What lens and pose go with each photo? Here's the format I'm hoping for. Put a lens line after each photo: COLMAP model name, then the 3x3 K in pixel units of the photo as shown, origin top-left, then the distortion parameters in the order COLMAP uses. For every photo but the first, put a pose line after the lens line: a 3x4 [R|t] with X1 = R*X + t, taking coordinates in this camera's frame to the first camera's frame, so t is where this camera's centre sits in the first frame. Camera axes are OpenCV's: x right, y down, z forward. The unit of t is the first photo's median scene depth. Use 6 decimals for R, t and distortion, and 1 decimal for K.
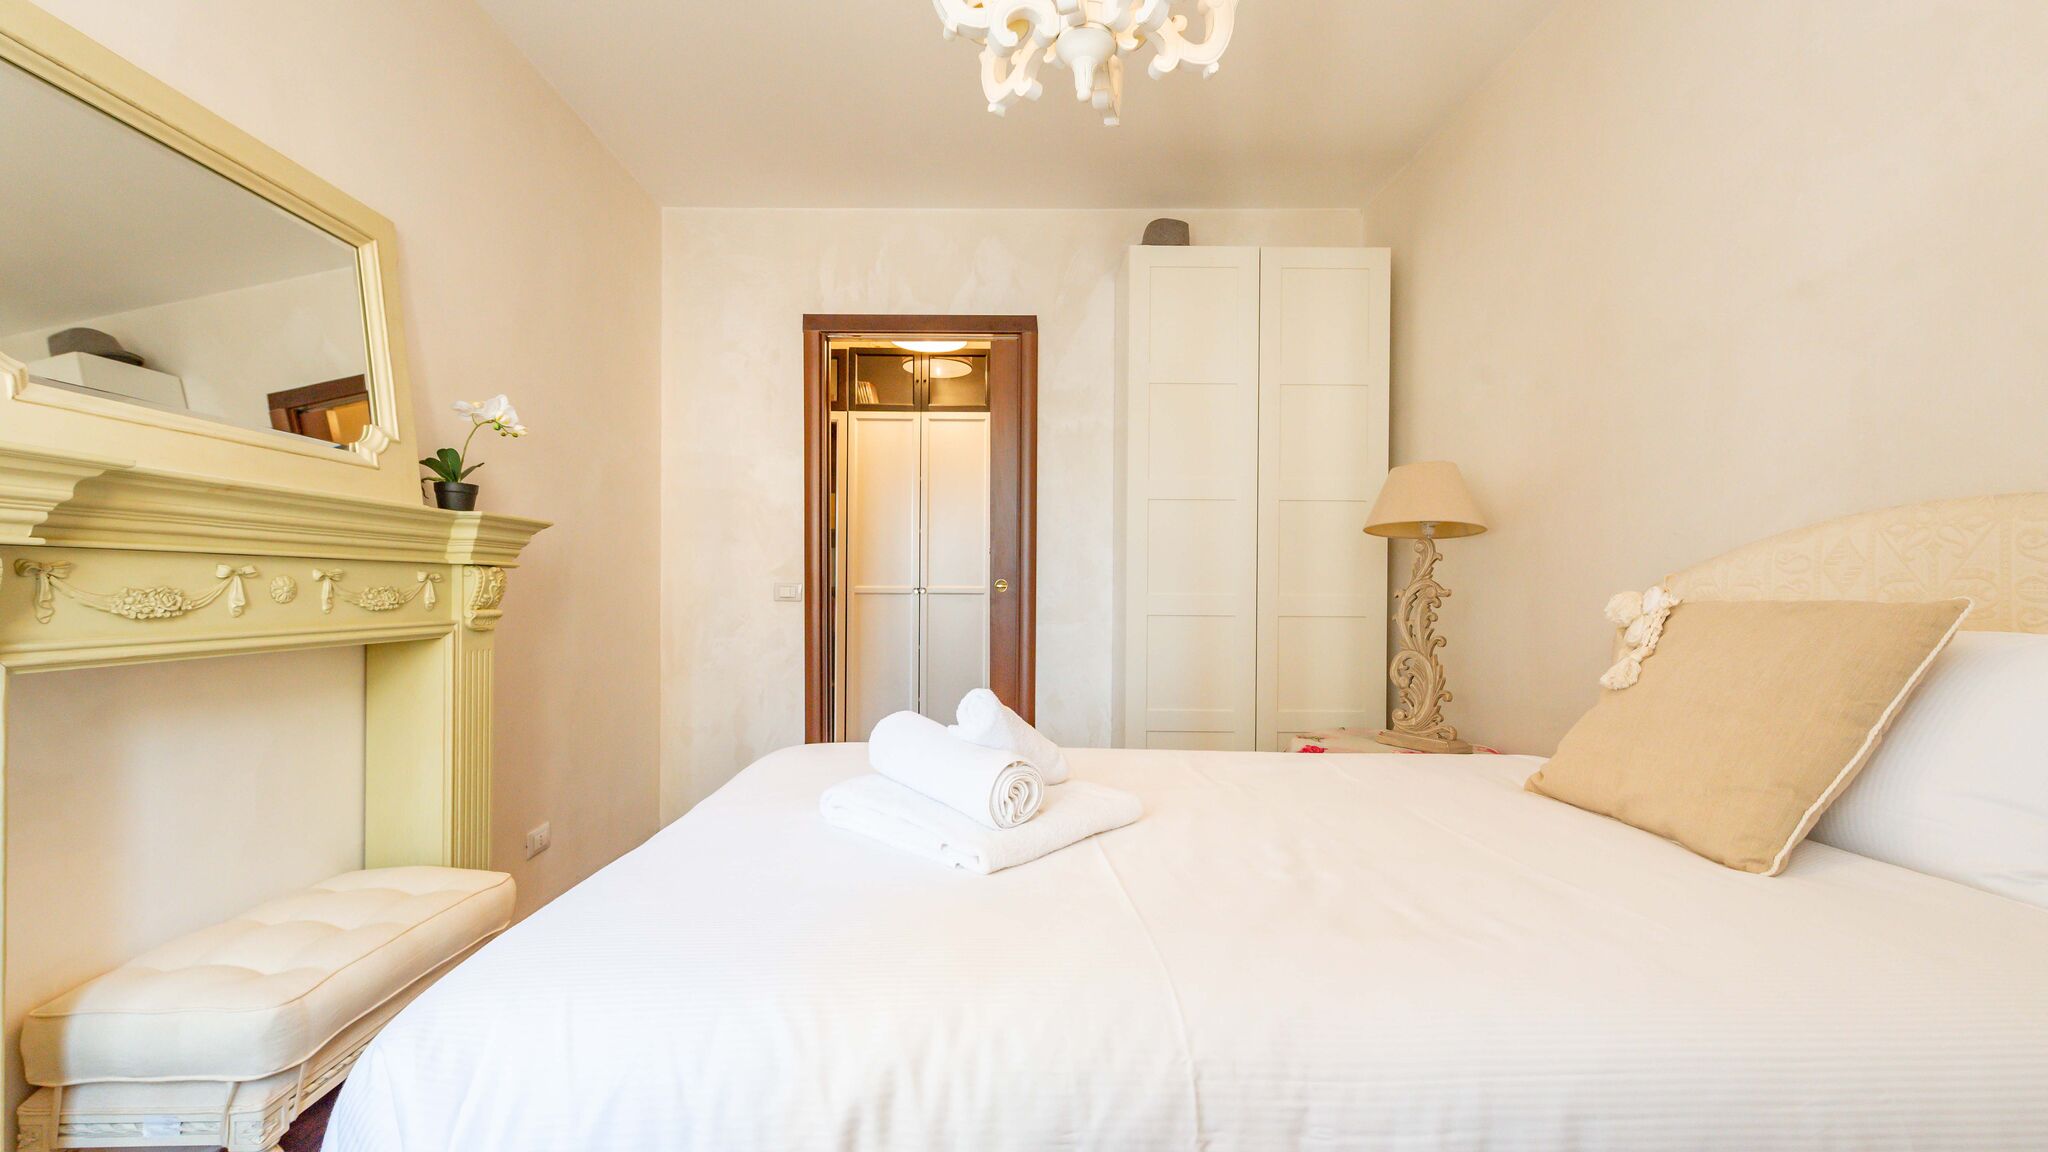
lens RADIAL K [[796.3, 0, 1021.2], [0, 796.3, 584.1], [0, 0, 1]] dist [0.010893, -0.002525]
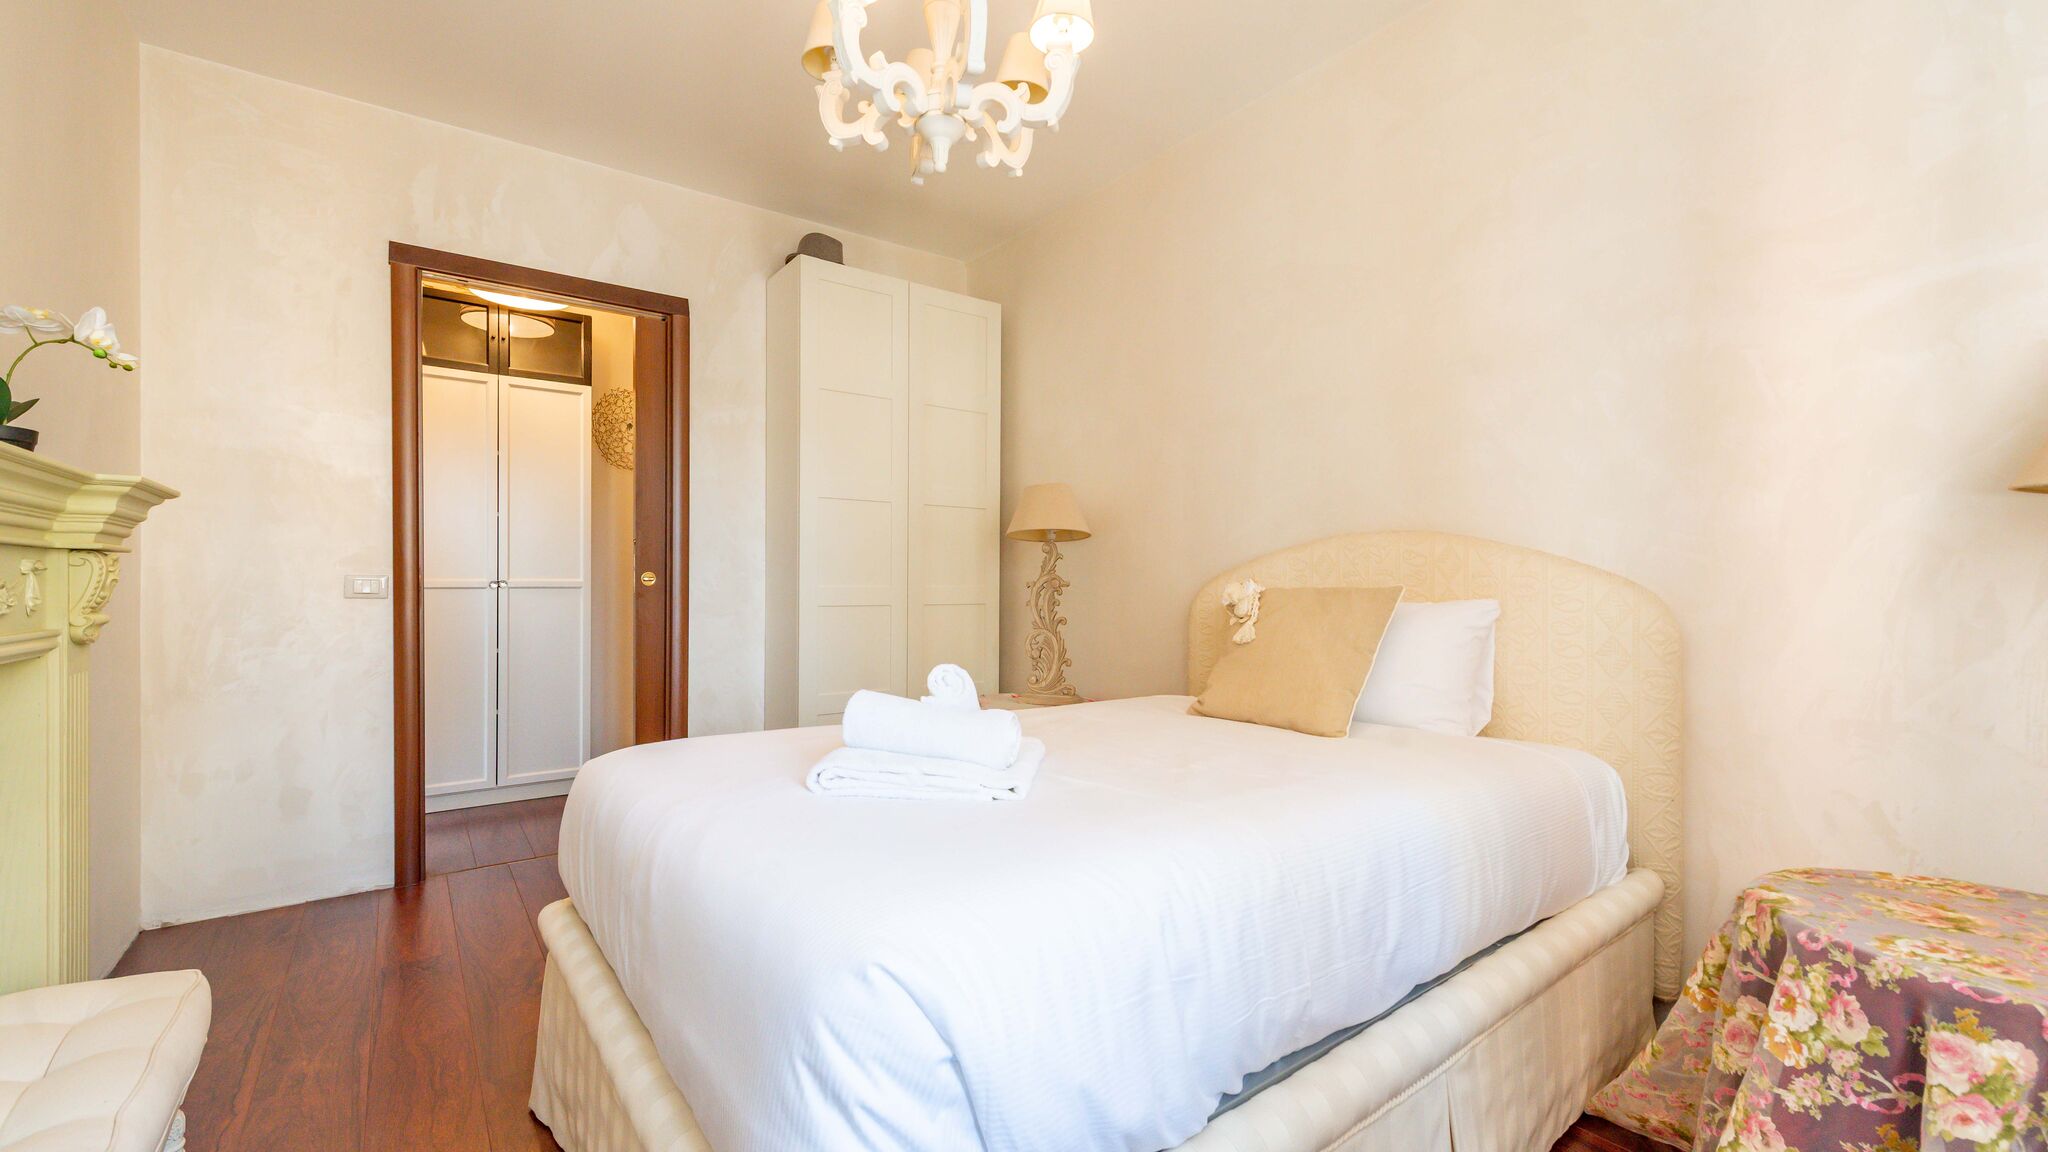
lens RADIAL K [[796.3, 0, 999.2], [0, 796.3, 580.8], [0, 0, 1]] dist [0.010893, -0.002525]
pose [[0.826029, -0.002194, 0.563624, -0.294757], [-0.001192, 0.999983, 0.005640, -0.001117], [-0.563627, -0.005331, 0.826012, -0.021307]]
